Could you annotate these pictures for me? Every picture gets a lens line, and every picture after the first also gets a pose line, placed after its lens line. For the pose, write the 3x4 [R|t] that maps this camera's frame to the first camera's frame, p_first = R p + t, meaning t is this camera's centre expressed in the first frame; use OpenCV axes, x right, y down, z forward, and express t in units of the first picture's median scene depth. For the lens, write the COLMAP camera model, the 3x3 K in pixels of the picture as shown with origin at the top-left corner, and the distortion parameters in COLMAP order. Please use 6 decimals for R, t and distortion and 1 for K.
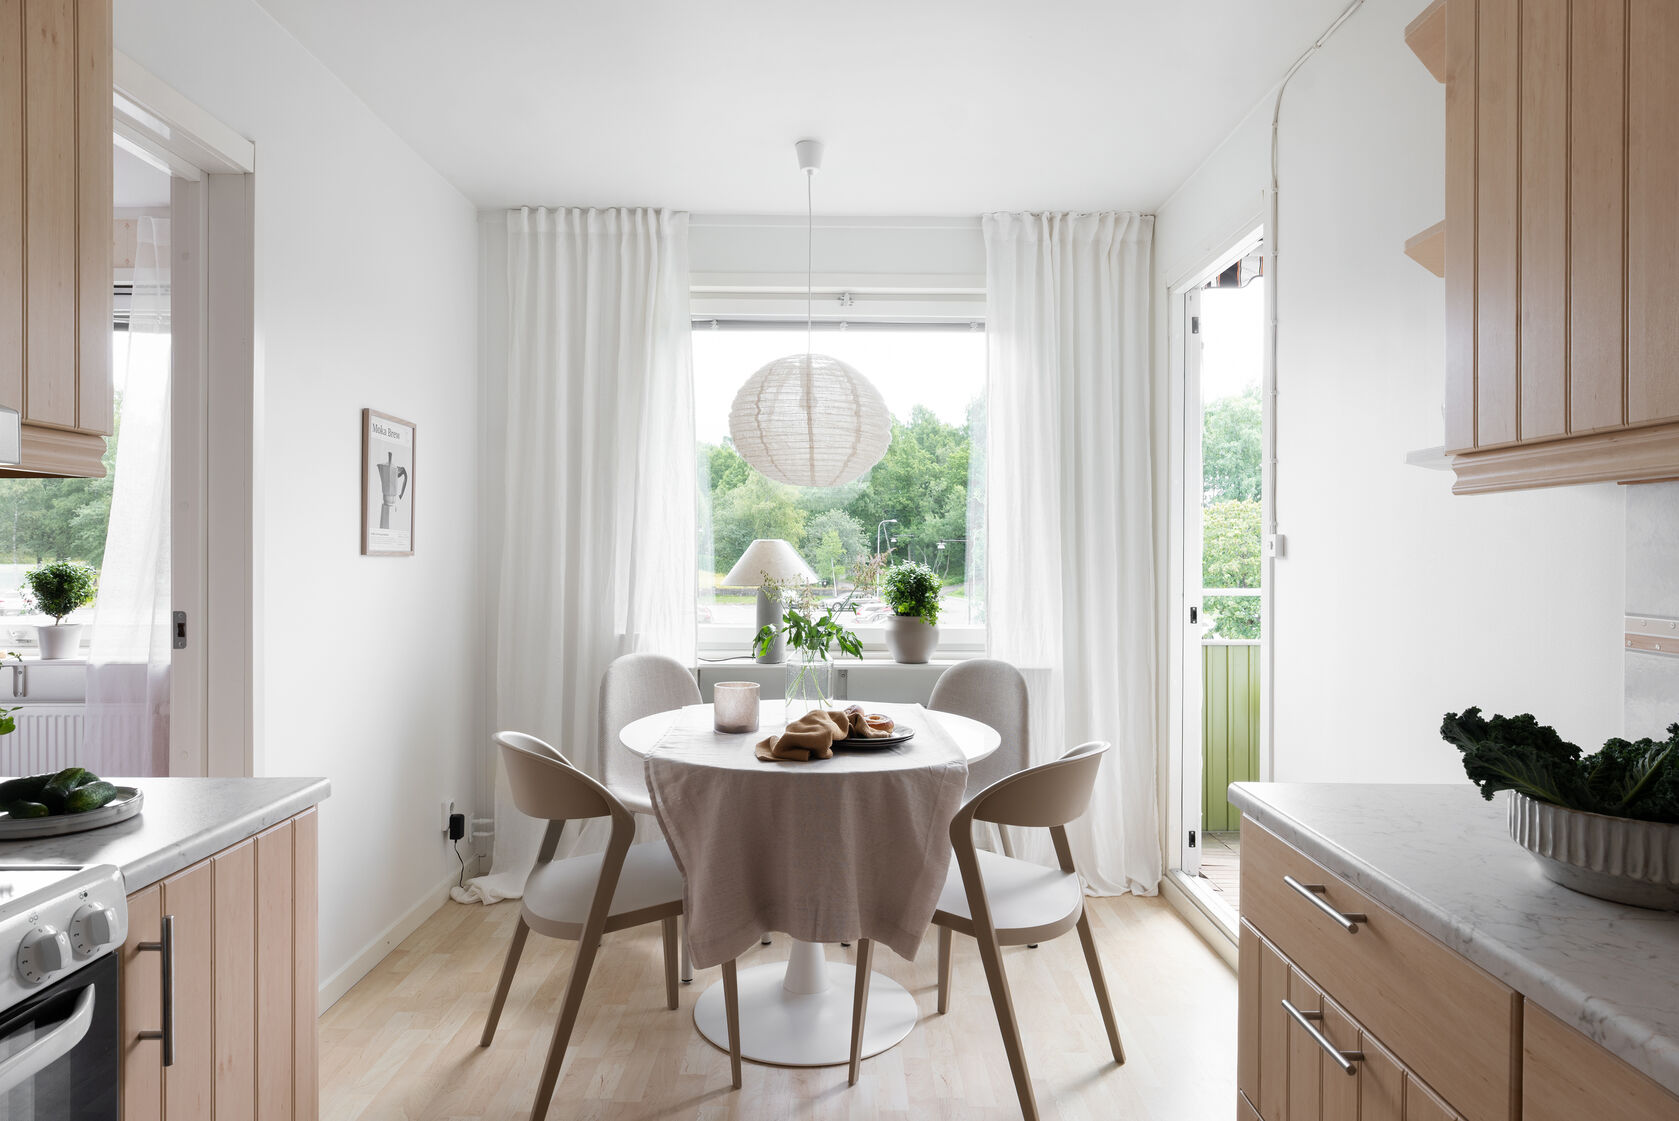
lens RADIAL K [[980.2, 0, 844.7], [0, 980.2, 555.9], [0, 0, 1]] dist [-0.004561, -0.000191]
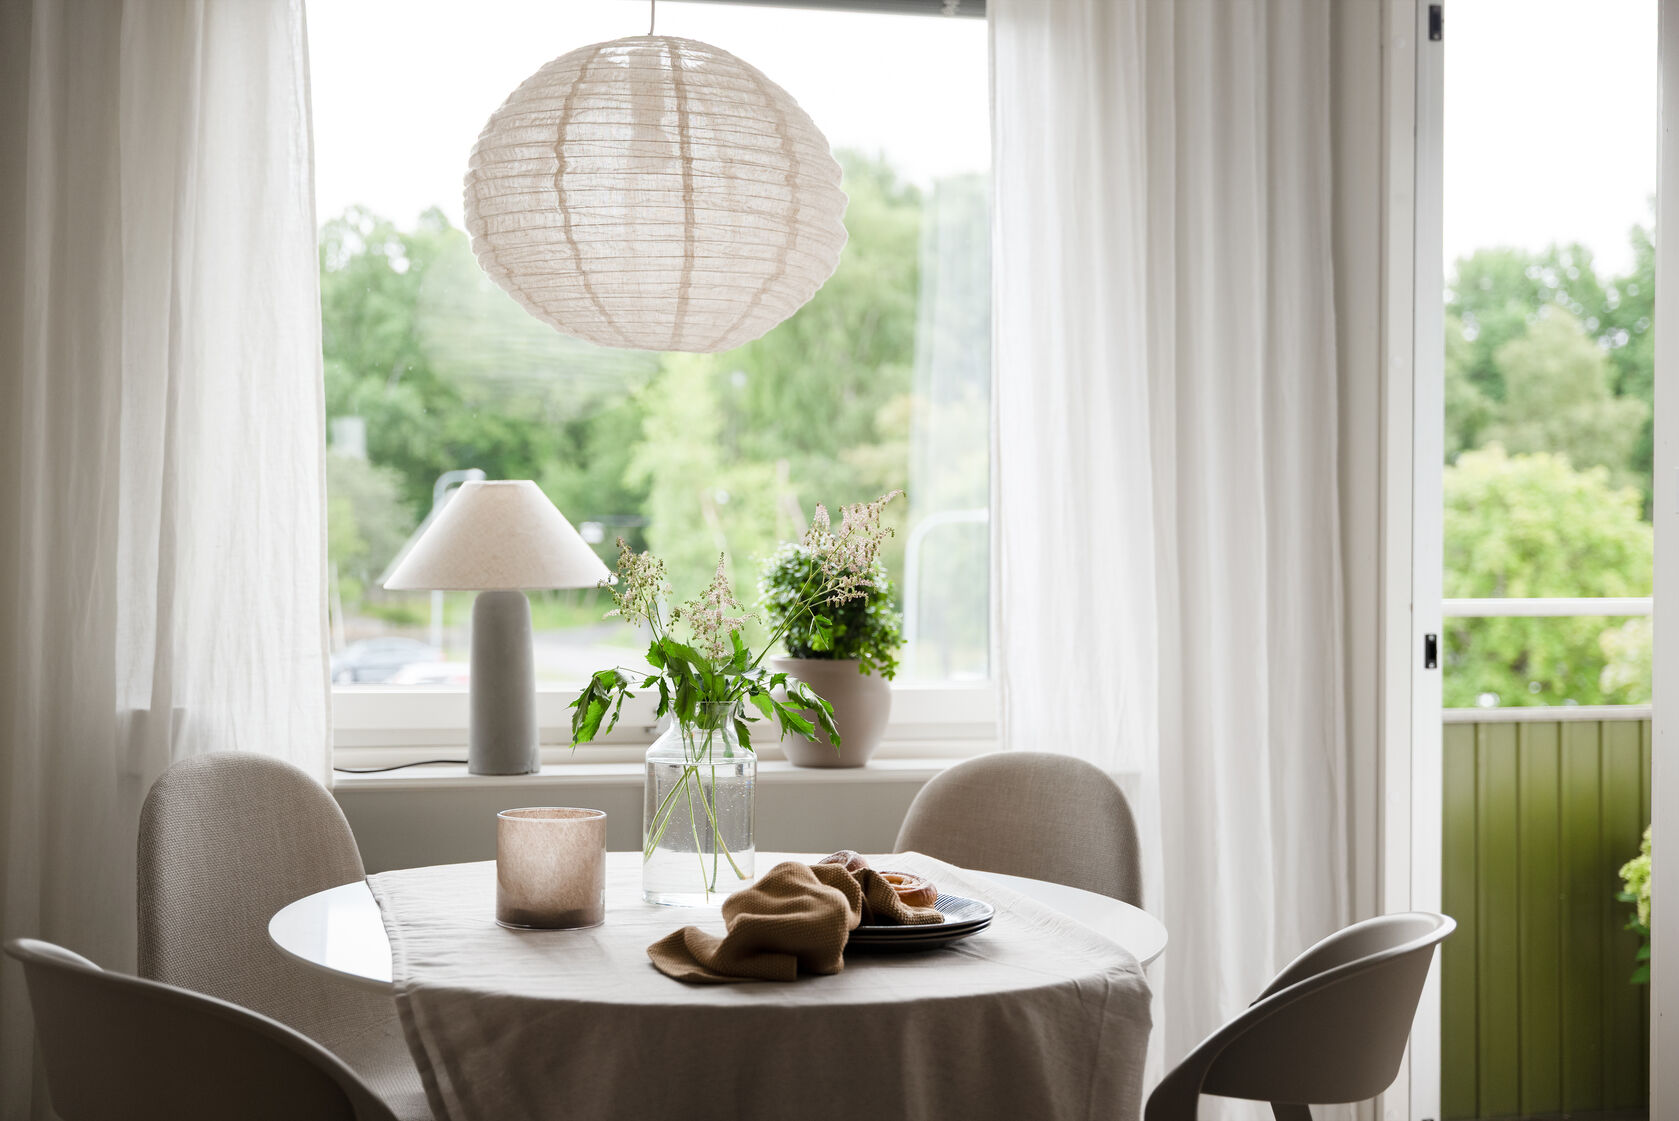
lens RADIAL K [[2226.7, 0, 836.2], [0, 2226.7, 556.9], [0, 0, 1]] dist [0.002368, 0.000000]
pose [[0.977509, 0.000258, 0.210892, -0.193429], [-0.000227, 1.000000, -0.000172, 0.022463], [-0.210892, 0.000121, 0.977509, 0.045794]]
